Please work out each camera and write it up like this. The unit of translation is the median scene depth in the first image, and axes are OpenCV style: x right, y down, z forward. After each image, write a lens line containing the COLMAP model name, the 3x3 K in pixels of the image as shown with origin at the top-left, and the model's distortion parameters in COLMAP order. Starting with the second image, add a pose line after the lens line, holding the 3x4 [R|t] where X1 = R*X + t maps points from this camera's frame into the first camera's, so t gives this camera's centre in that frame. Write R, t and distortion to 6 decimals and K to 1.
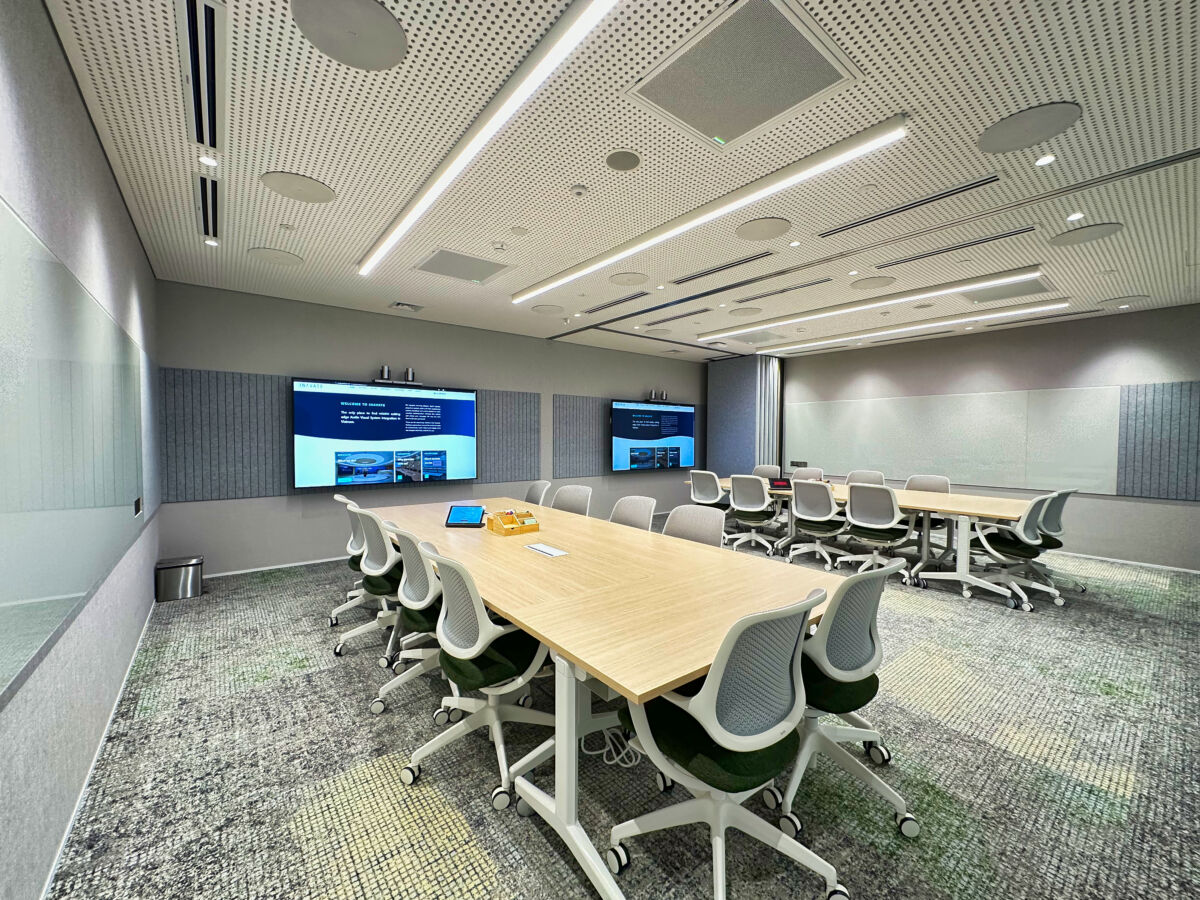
lens RADIAL K [[480.0, 0, 606.5], [0, 480.0, 446.1], [0, 0, 1]] dist [0.001836, -0.000405]
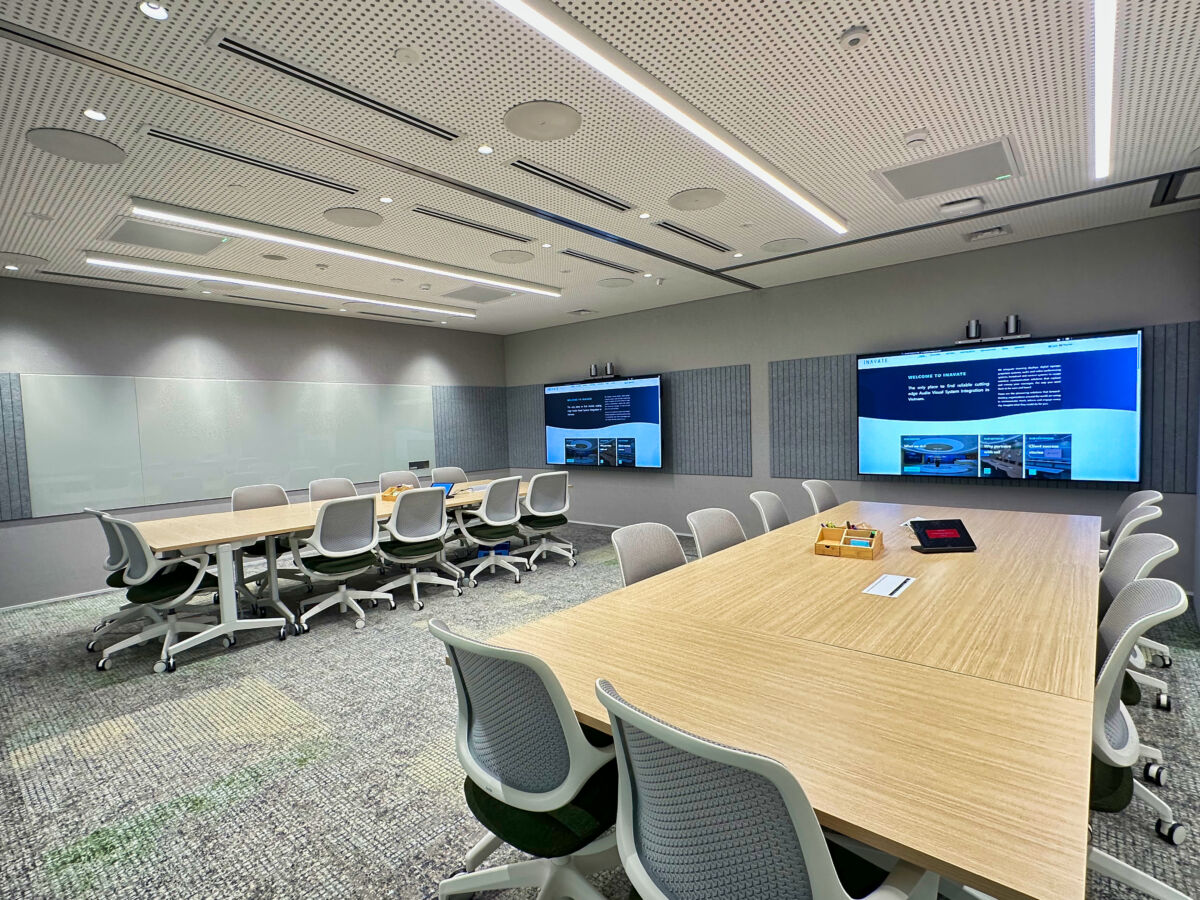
lens RADIAL K [[590.4, 0, 602.0], [0, 590.4, 447.4], [0, 0, 1]] dist [-0.009487, -0.001576]
pose [[0.182622, 0.028887, -0.982759, 0.848190], [0.010020, 0.999462, 0.031240, -0.010306], [0.983132, -0.015553, 0.182235, 0.677060]]
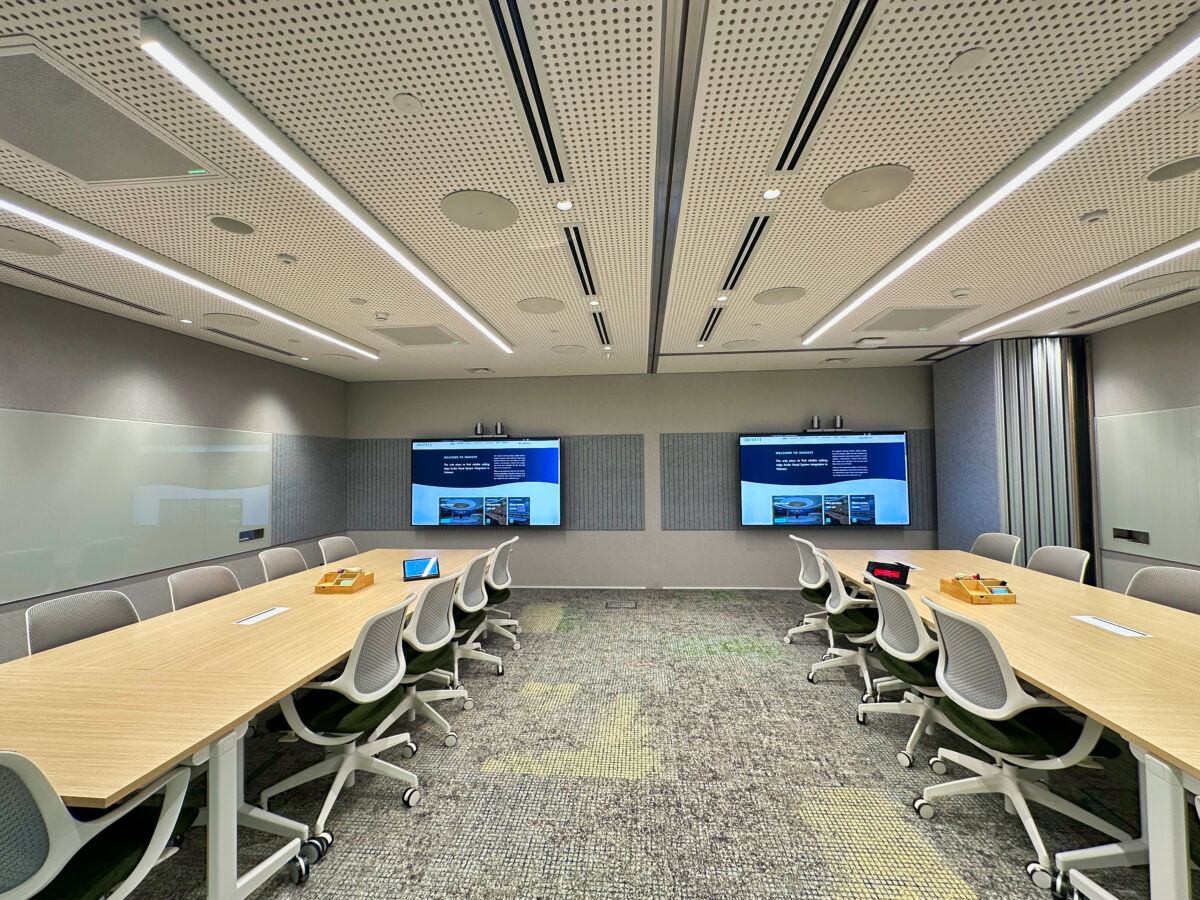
lens RADIAL K [[480.0, 0, 598.5], [0, 480.0, 449.2], [0, 0, 1]] dist [0.001836, -0.000405]
pose [[0.720186, -0.040049, -0.692624, 0.485489], [-0.000405, 0.998308, -0.058144, -0.032949], [0.693781, 0.042155, 0.718951, 0.332812]]
